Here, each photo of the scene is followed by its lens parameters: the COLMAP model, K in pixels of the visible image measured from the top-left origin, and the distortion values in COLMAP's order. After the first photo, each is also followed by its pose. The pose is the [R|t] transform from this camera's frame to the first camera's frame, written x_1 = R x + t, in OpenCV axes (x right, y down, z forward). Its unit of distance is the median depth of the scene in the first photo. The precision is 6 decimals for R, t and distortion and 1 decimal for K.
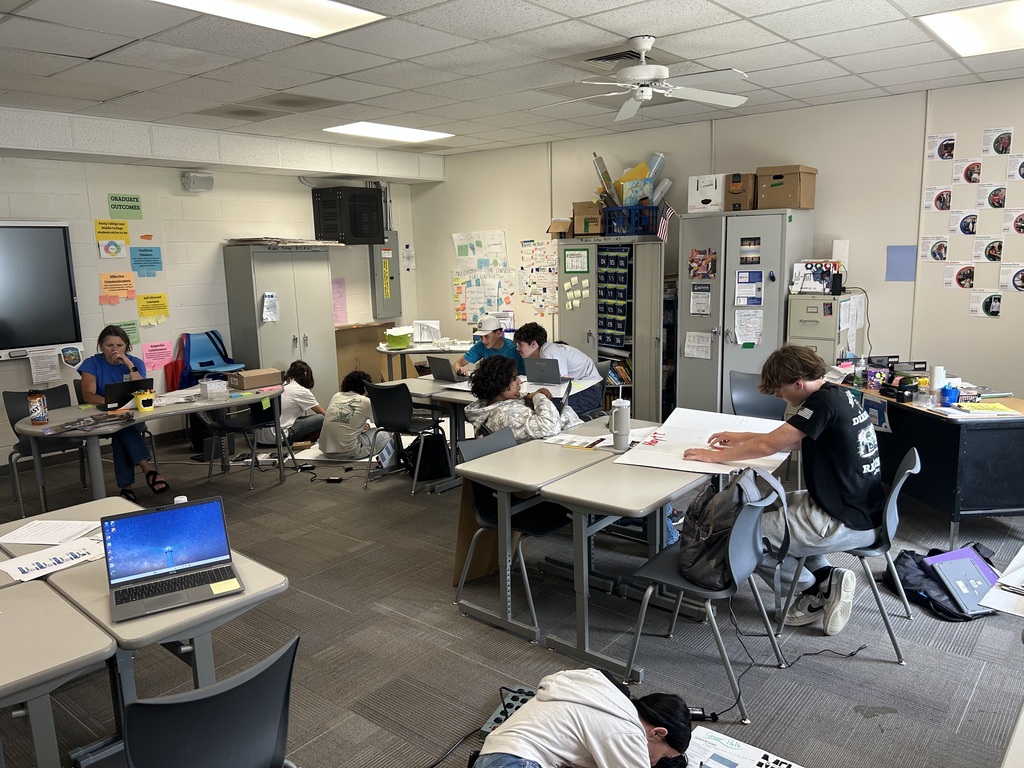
lens RADIAL K [[770.3, 0, 505.3], [0, 770.3, 394.1], [0, 0, 1]] dist [0.006227, -0.027150]
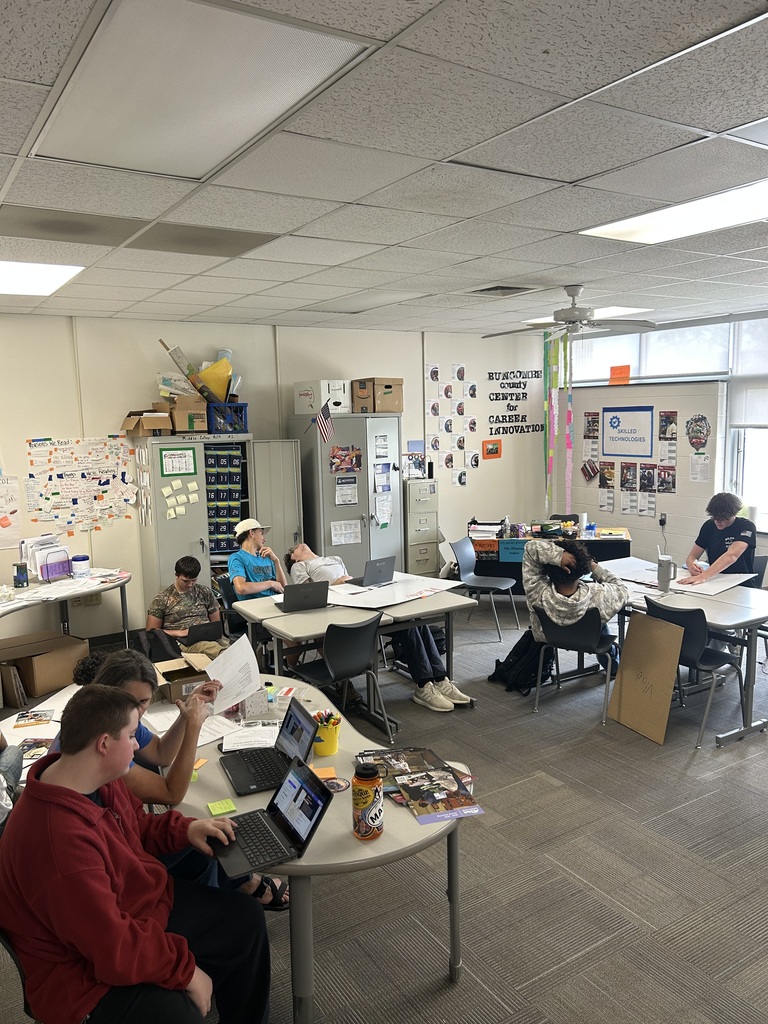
lens RADIAL K [[770.3, 0, 378.6], [0, 770.3, 506.8], [0, 0, 1]] dist [0.006227, -0.027150]
pose [[0.310381, -0.094919, 0.945862, -0.688411], [0.184466, 0.982103, 0.038024, -0.119259], [-0.932543, 0.162678, 0.322335, 0.539273]]
